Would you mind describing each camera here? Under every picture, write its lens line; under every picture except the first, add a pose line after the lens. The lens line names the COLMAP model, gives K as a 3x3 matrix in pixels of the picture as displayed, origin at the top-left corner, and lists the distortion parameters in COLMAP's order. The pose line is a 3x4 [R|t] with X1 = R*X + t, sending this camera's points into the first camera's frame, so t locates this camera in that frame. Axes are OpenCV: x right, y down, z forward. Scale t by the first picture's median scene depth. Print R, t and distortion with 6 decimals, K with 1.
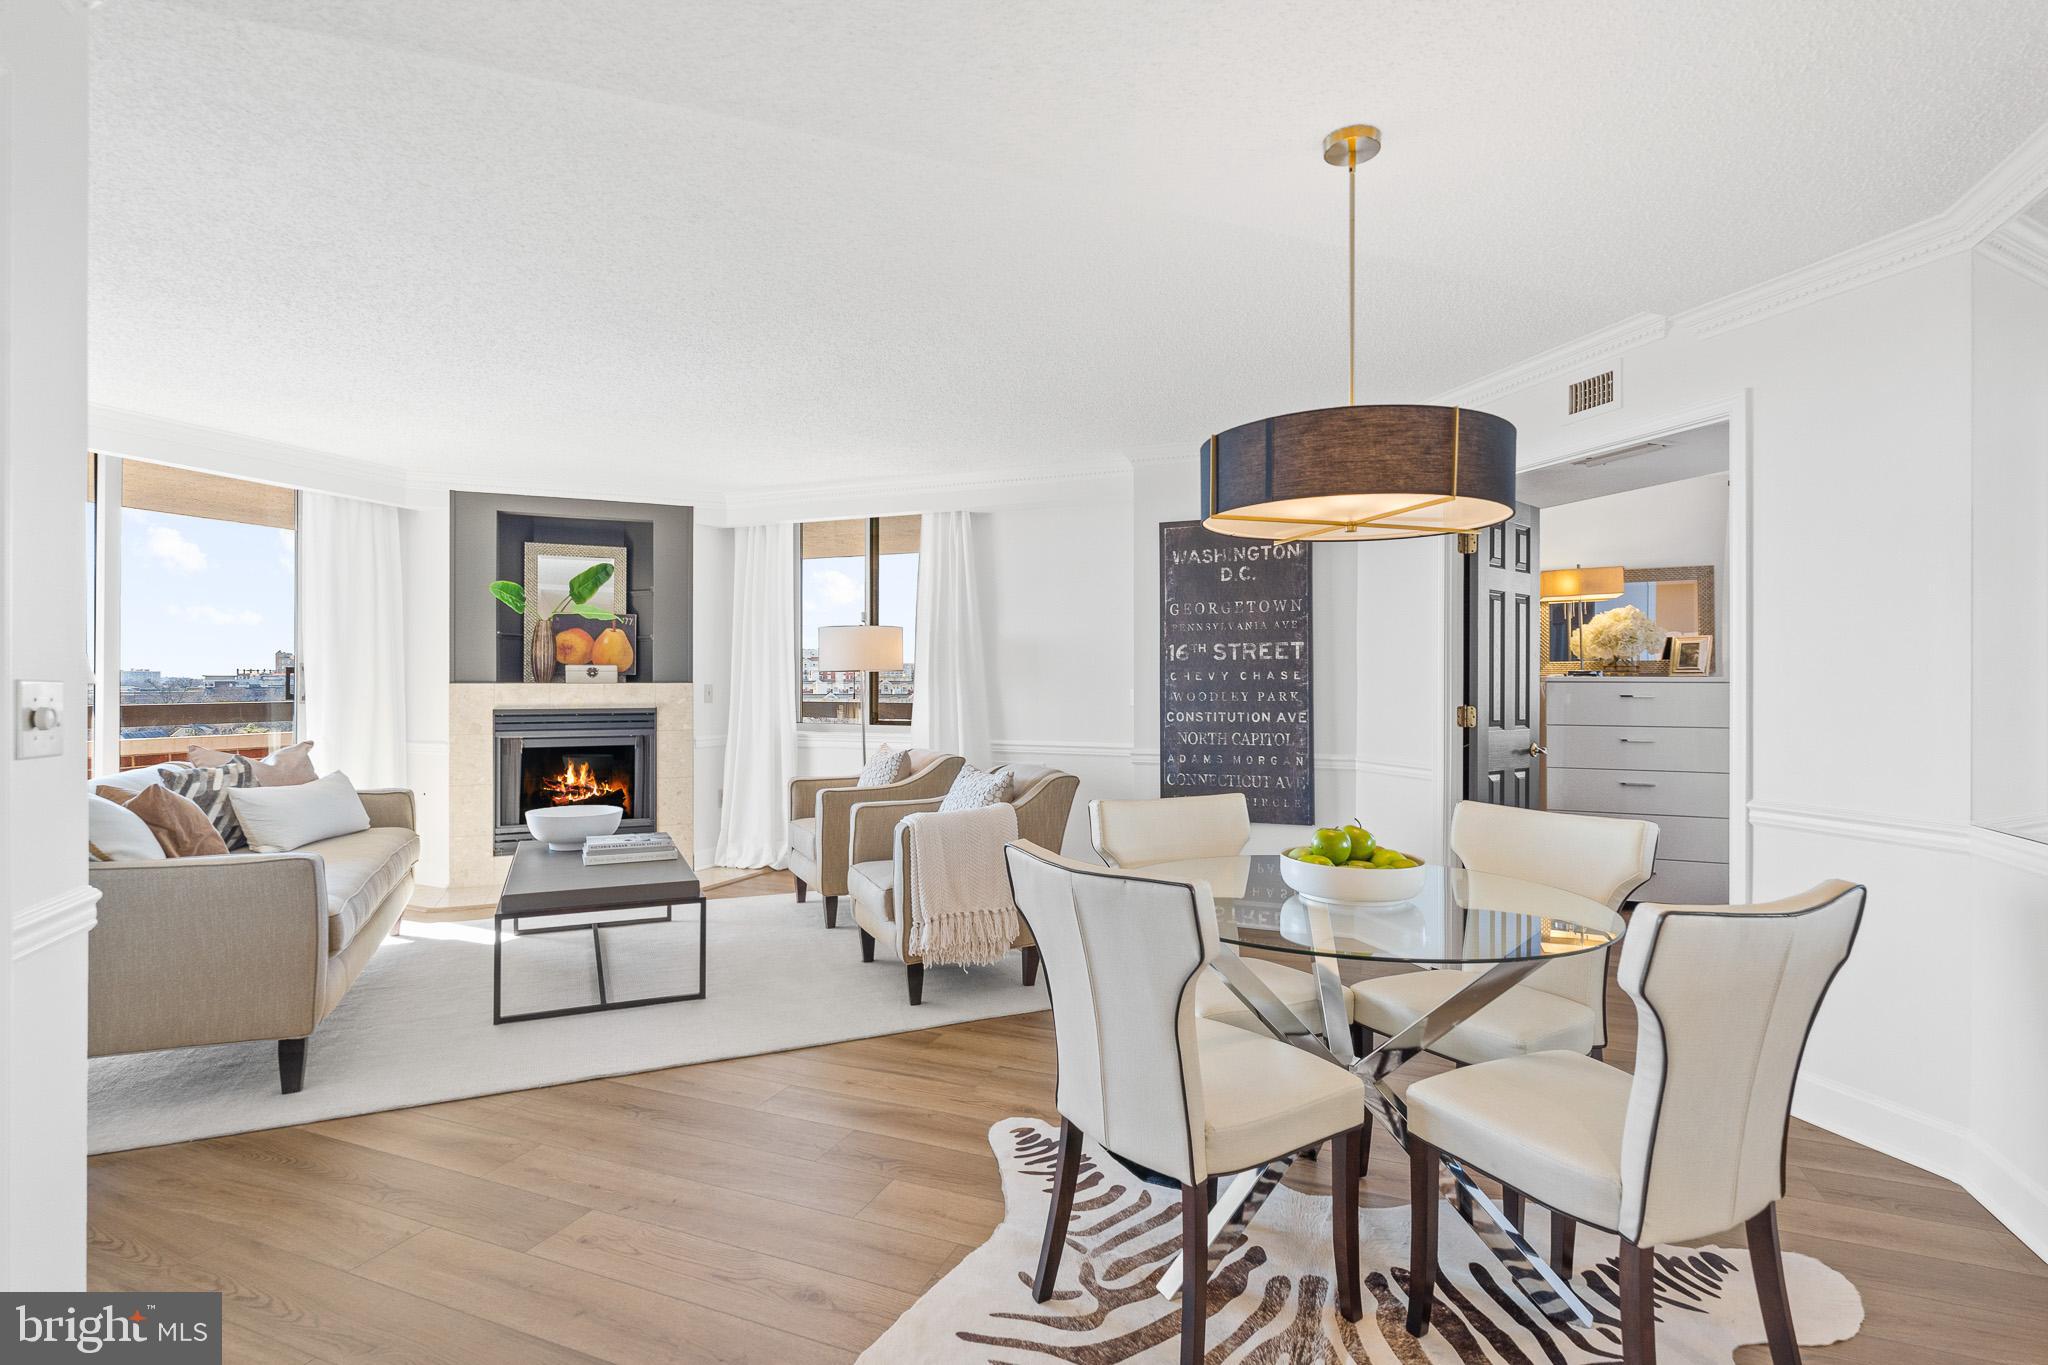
lens RADIAL K [[987.1, 0, 1028.2], [0, 987.1, 678.5], [0, 0, 1]] dist [-0.001106, 0.000054]
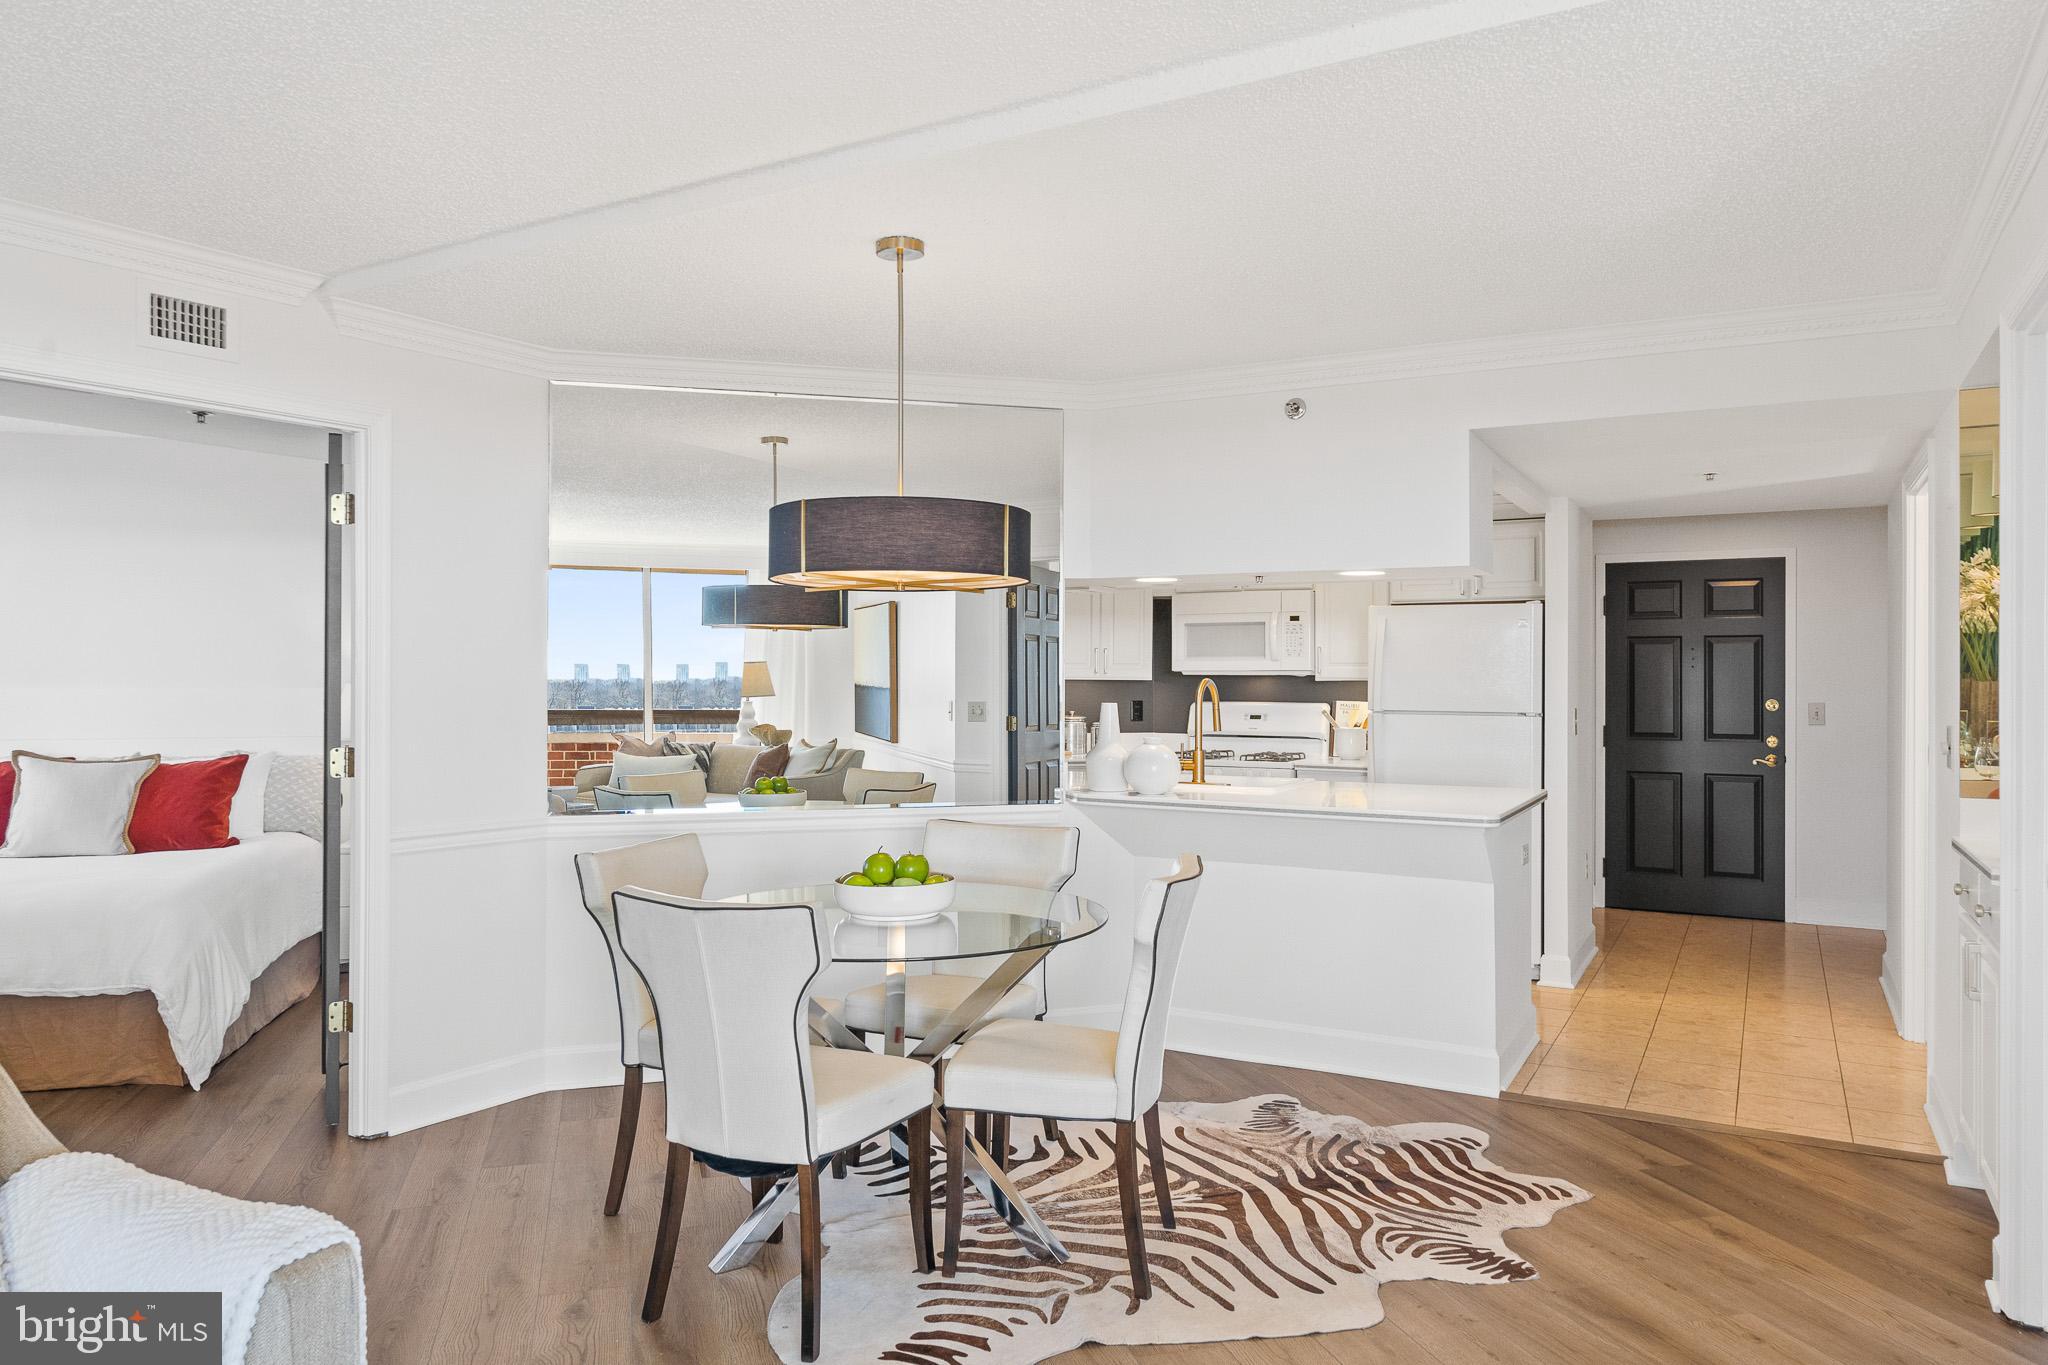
lens RADIAL K [[1338.6, 0, 1013.1], [0, 1338.6, 728.2], [0, 0, 1]] dist [0.002421, -0.001380]
pose [[-0.609092, -0.032450, 0.792435, -0.357813], [-0.009609, 0.999391, 0.033539, -0.016864], [-0.793041, 0.012813, -0.609033, 0.682813]]
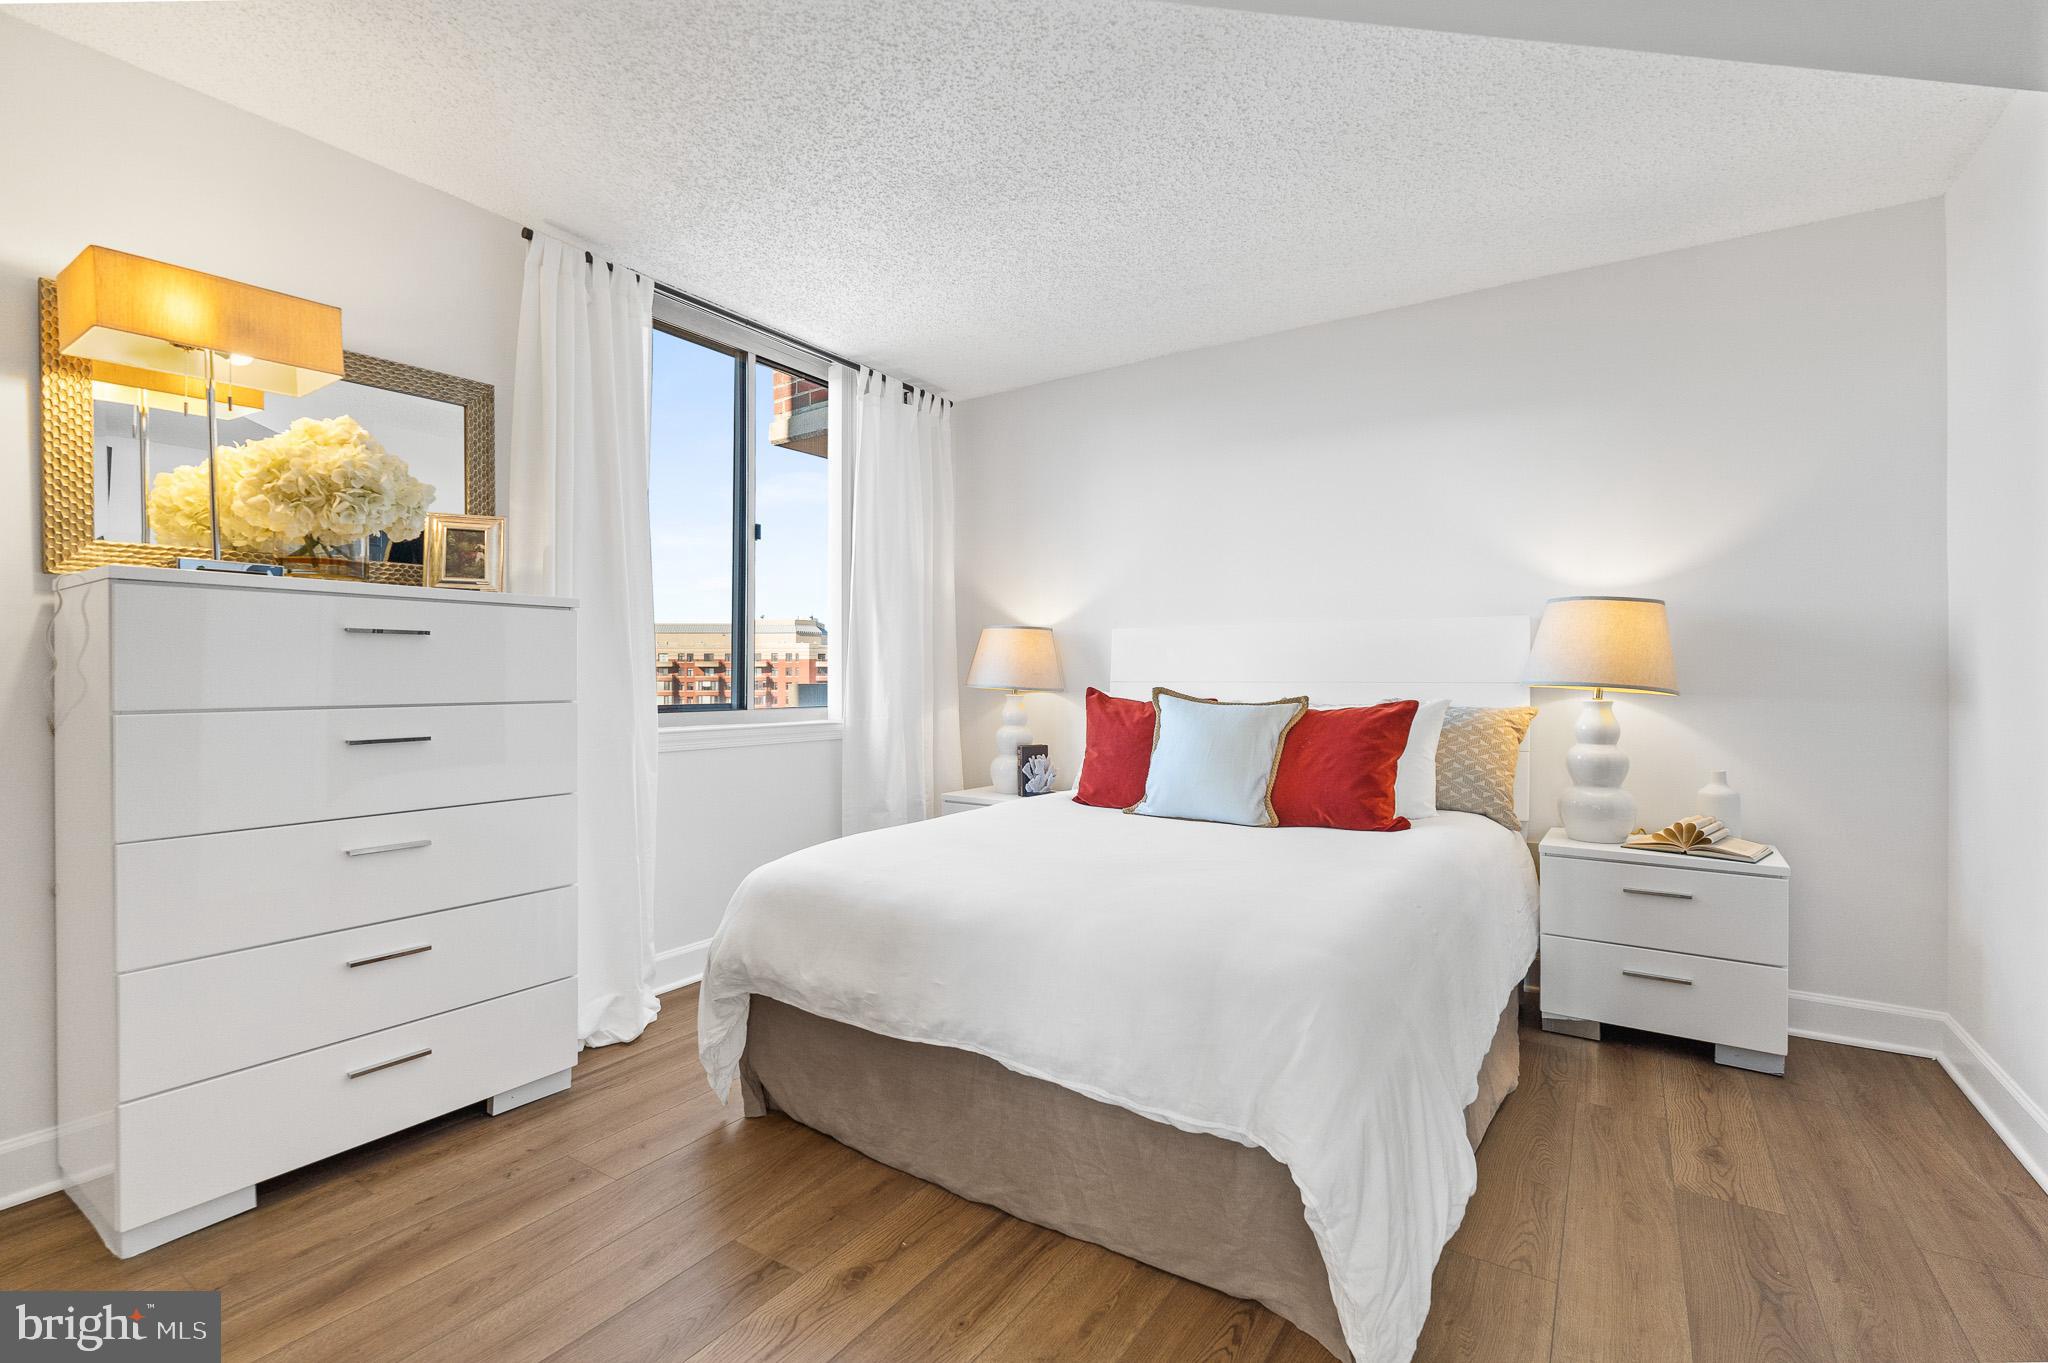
lens RADIAL K [[939.1, 0, 1024.0], [0, 939.1, 681.5], [0, 0, 1]] dist [-0.000682, -0.000156]
pose [[0.198950, -0.001785, 0.980008, 0.275314], [-0.005313, 0.999982, 0.002900, 0.033482], [-0.979995, -0.005784, 0.198936, 0.630922]]
